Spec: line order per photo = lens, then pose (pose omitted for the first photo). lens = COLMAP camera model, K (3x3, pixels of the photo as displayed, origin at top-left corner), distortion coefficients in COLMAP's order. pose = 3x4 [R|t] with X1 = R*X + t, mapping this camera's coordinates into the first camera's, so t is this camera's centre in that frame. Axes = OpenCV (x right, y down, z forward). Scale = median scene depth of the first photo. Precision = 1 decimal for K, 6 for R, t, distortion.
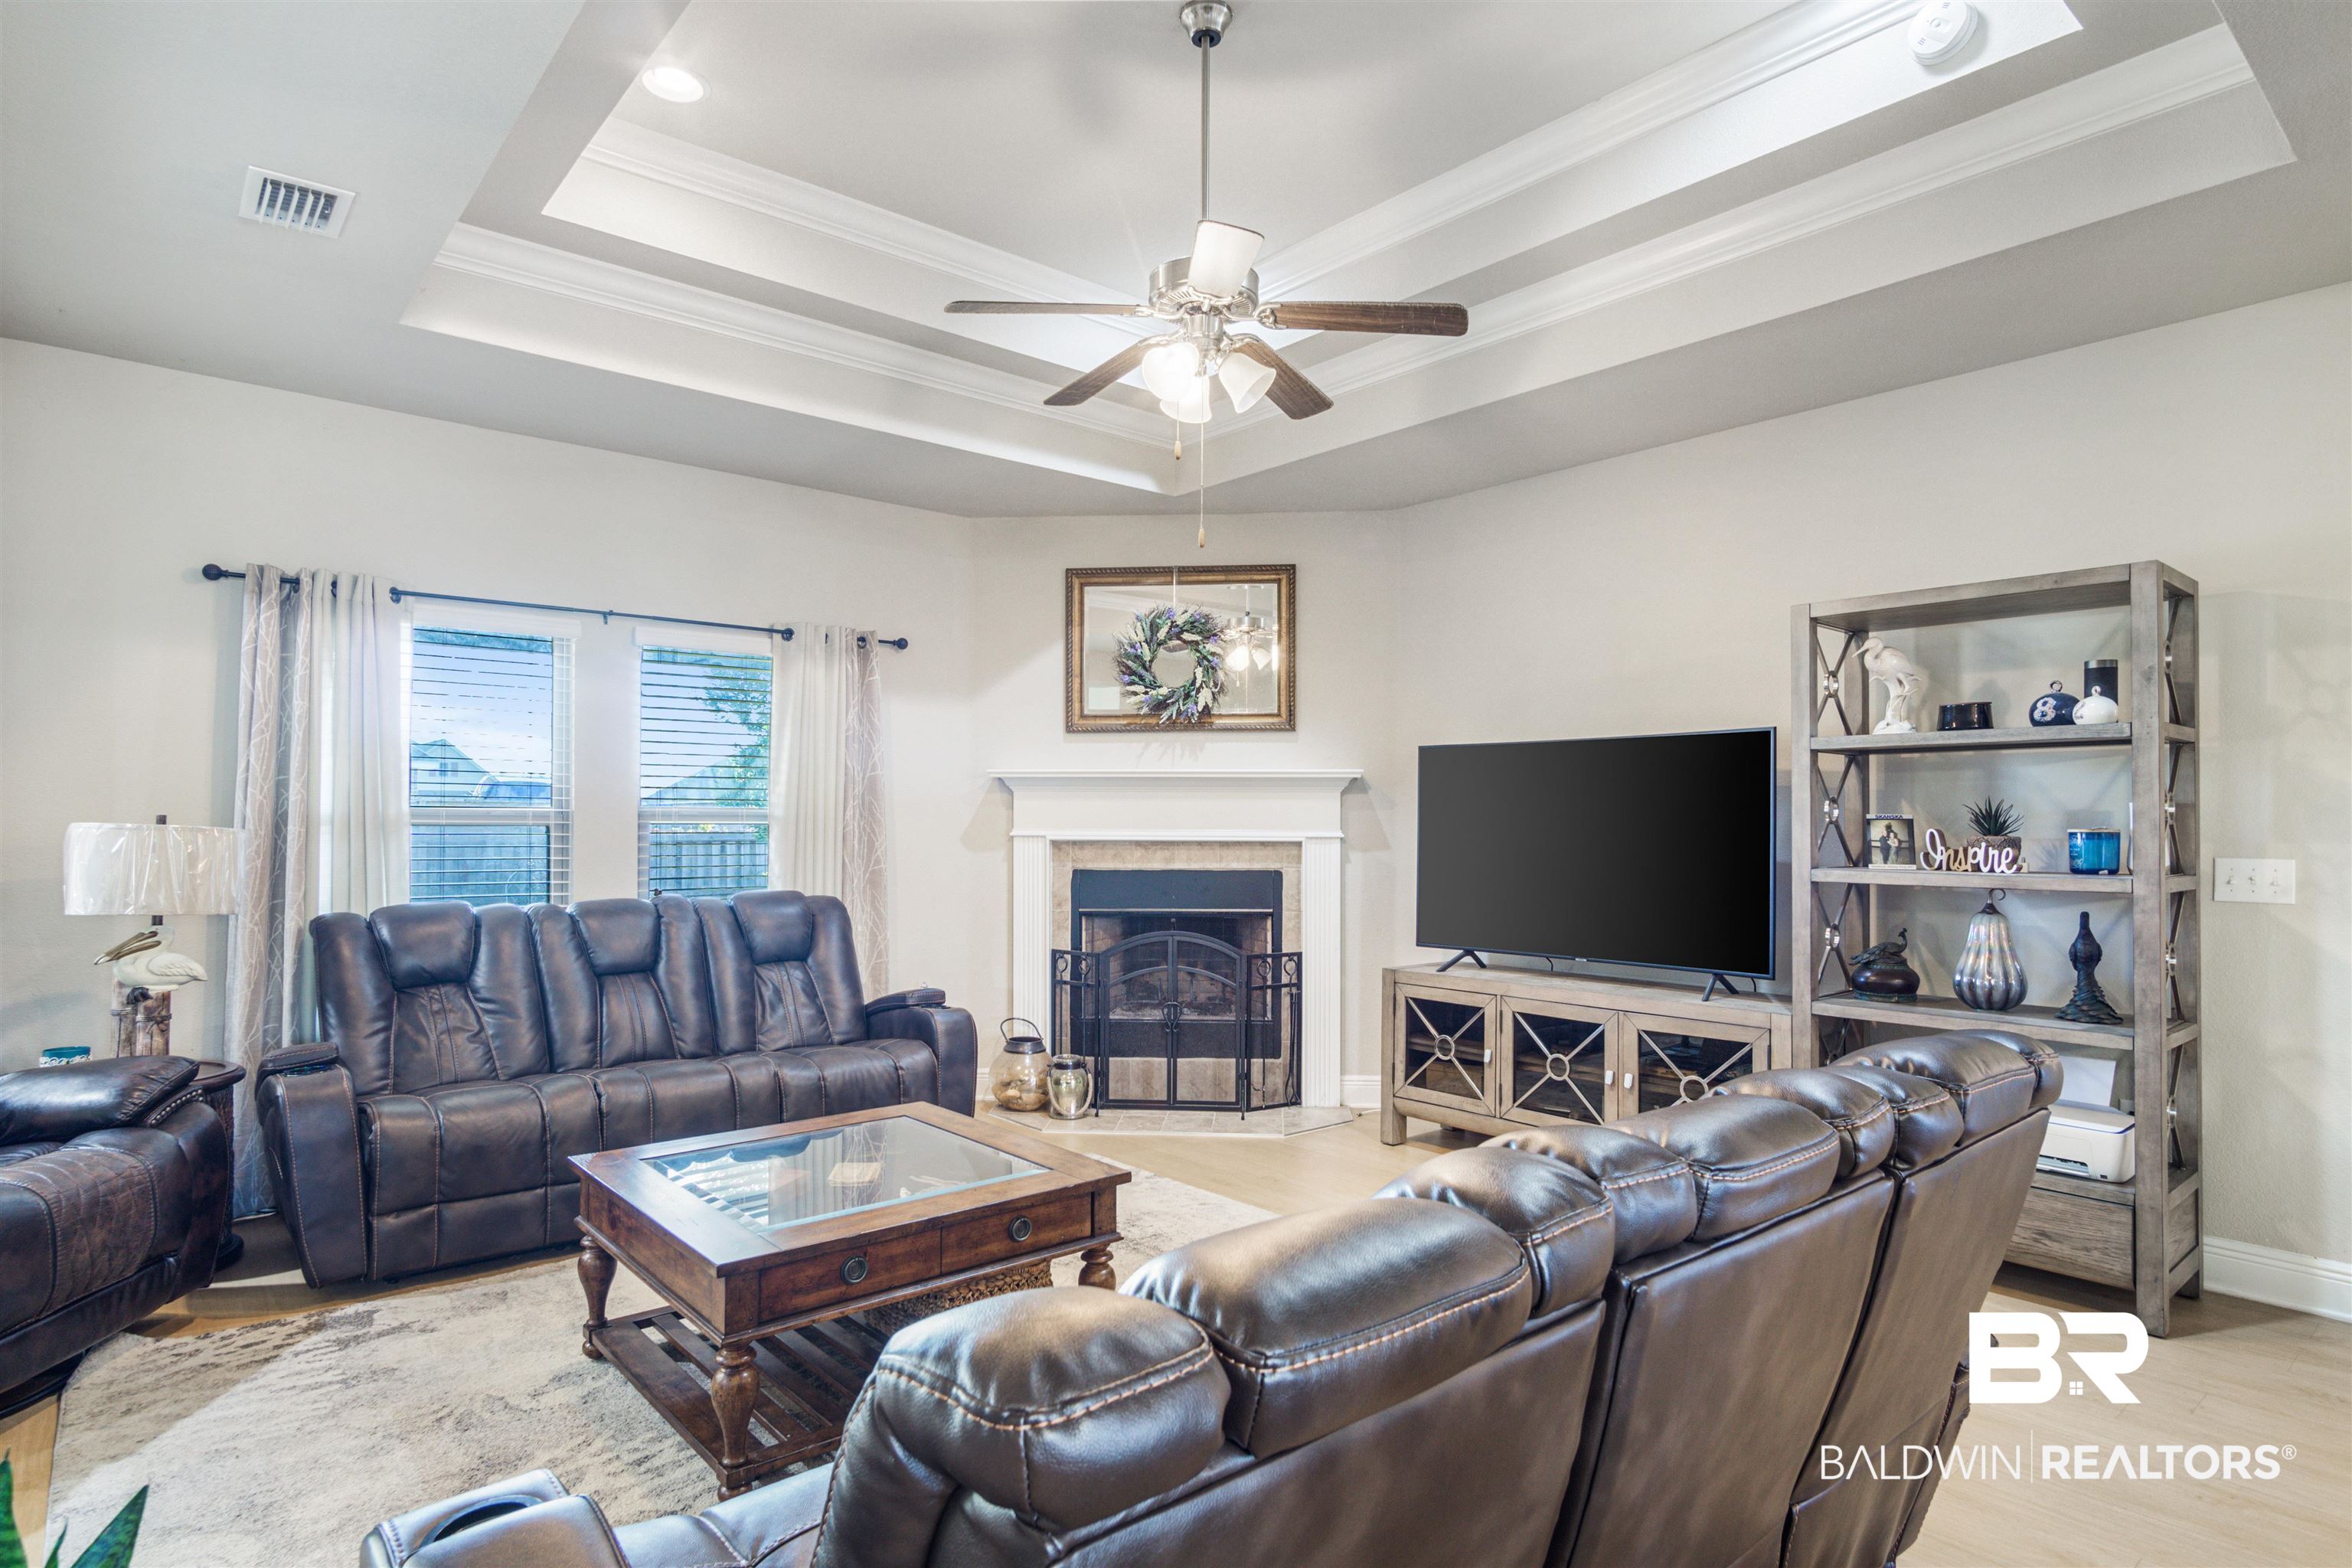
lens RADIAL K [[1261.7, 0, 1174.5], [0, 1261.7, 822.2], [0, 0, 1]] dist [-0.011689, 0.007547]
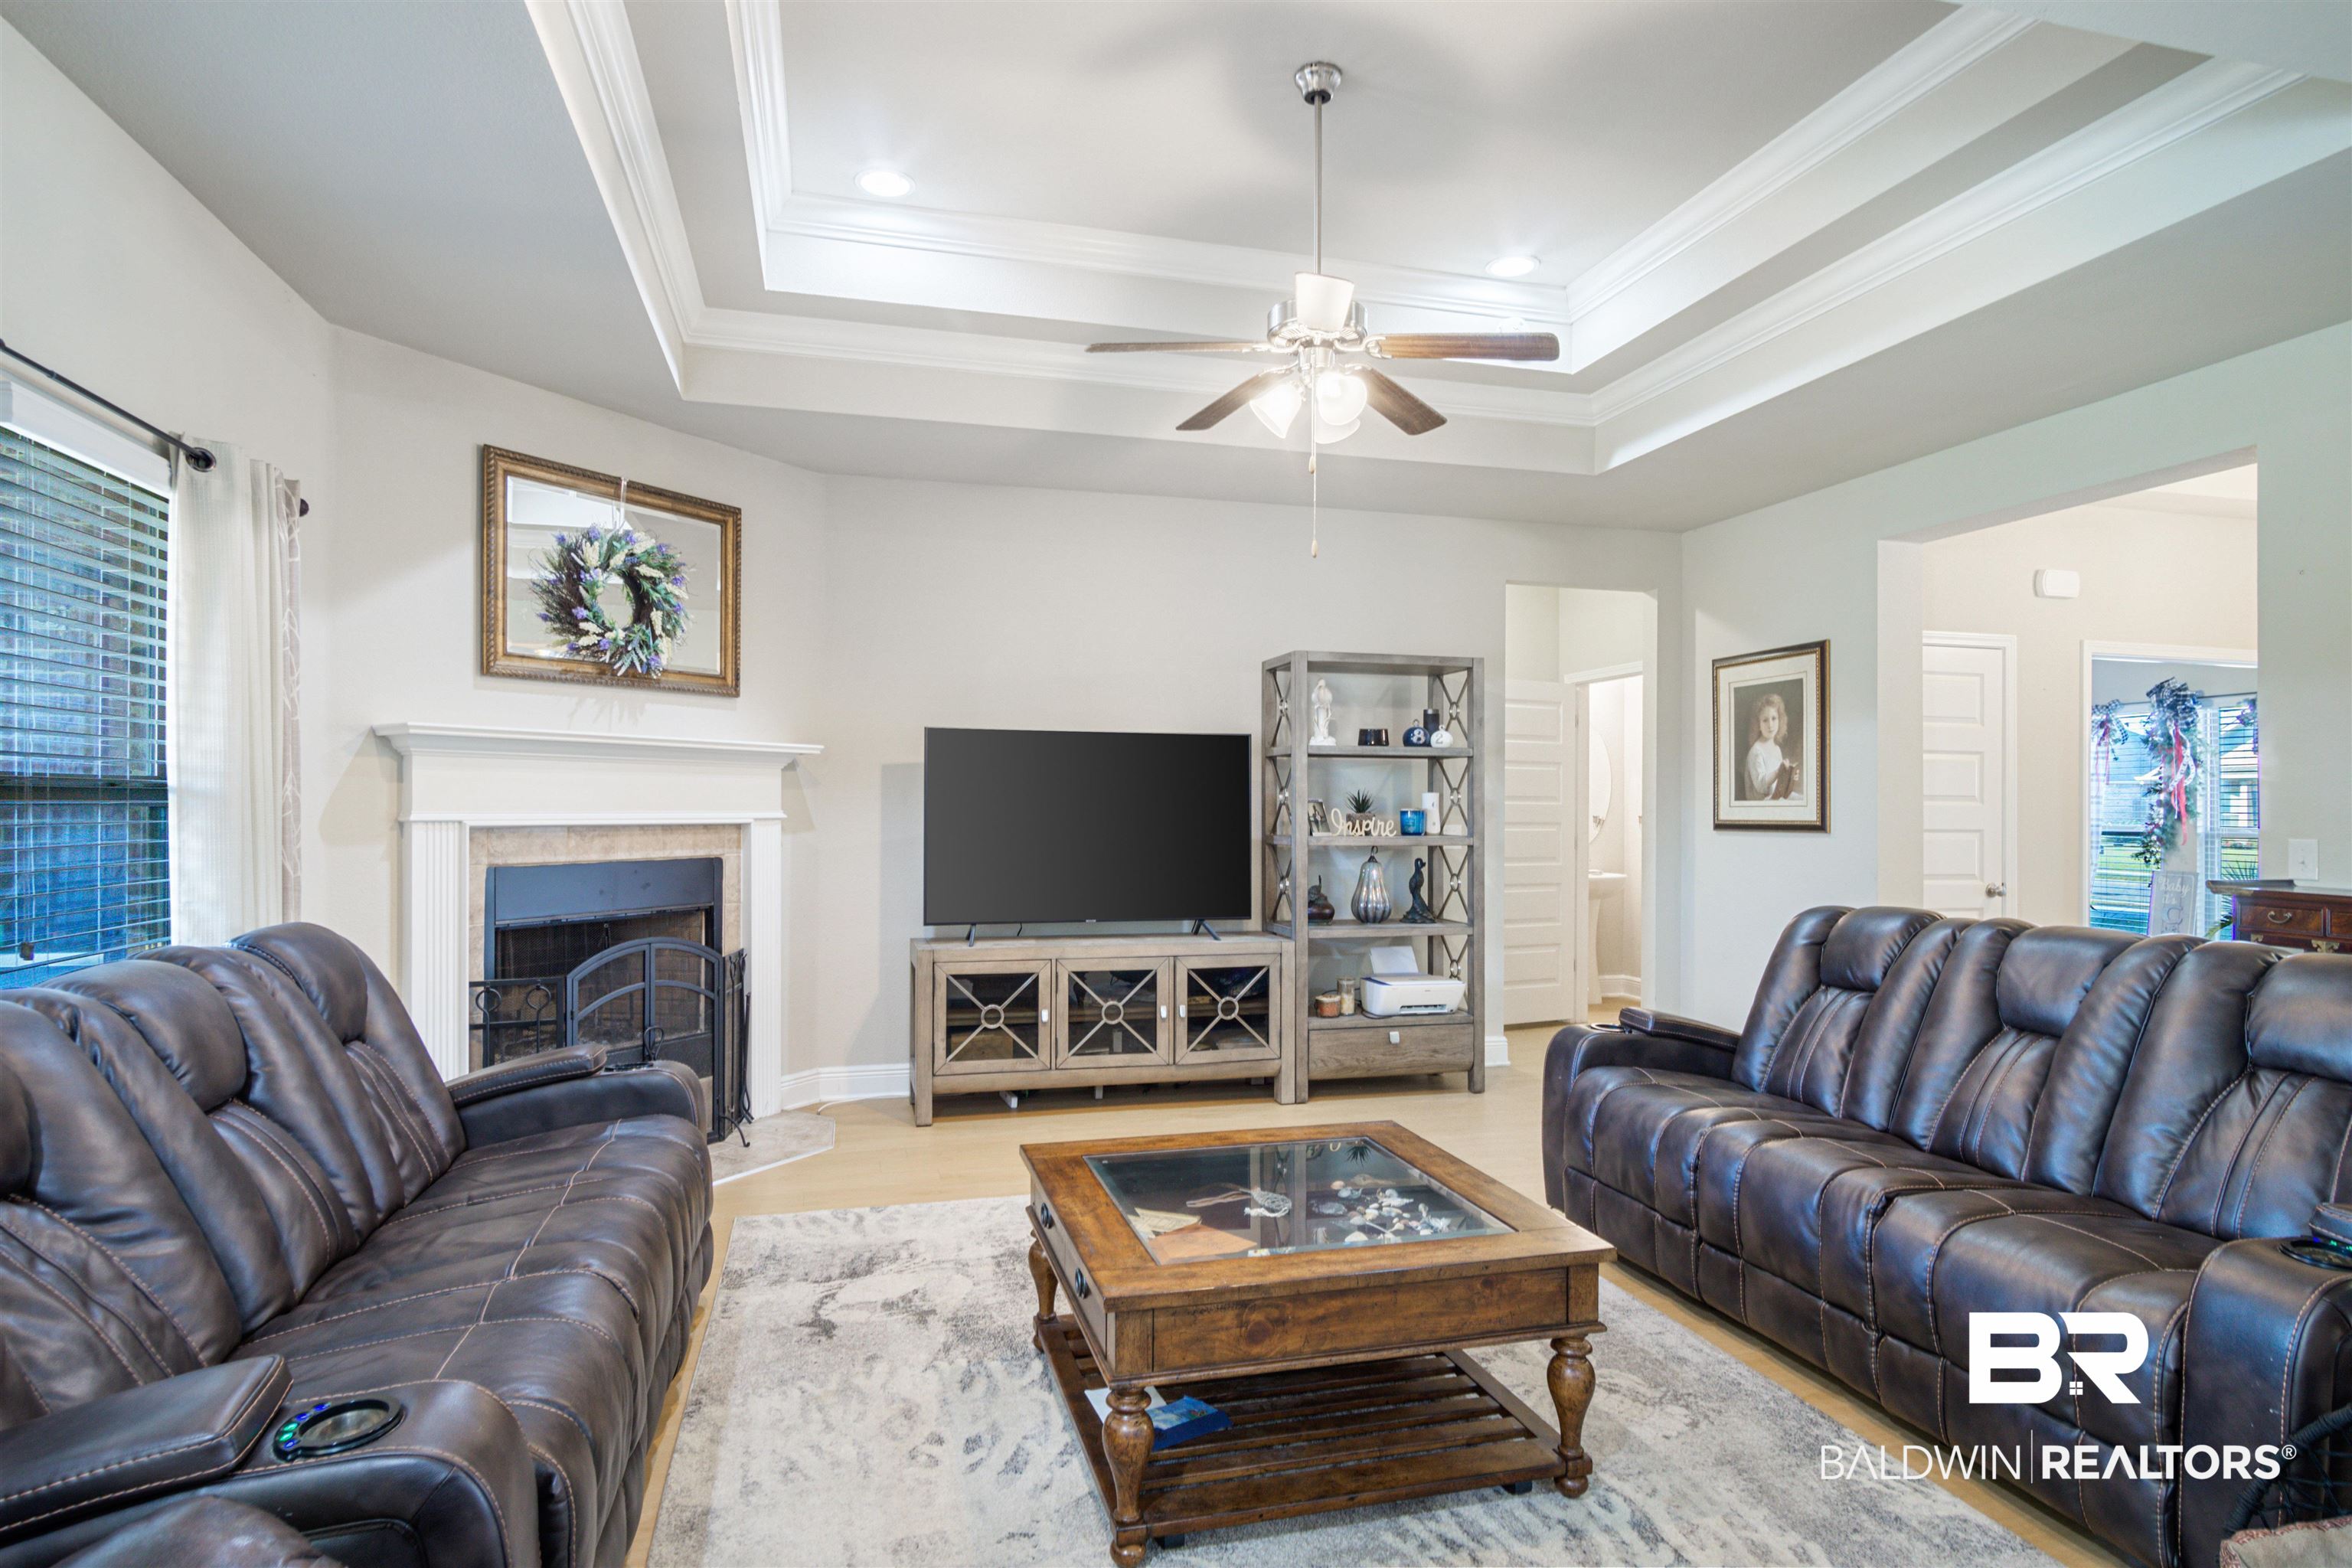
lens RADIAL K [[1261.7, 0, 1153.7], [0, 1261.7, 809.4], [0, 0, 1]] dist [-0.011689, 0.007547]
pose [[0.439966, -0.004886, 0.898001, -0.568697], [-0.005716, 0.999950, 0.008241, -0.003266], [-0.897996, -0.008759, 0.439916, 0.353806]]
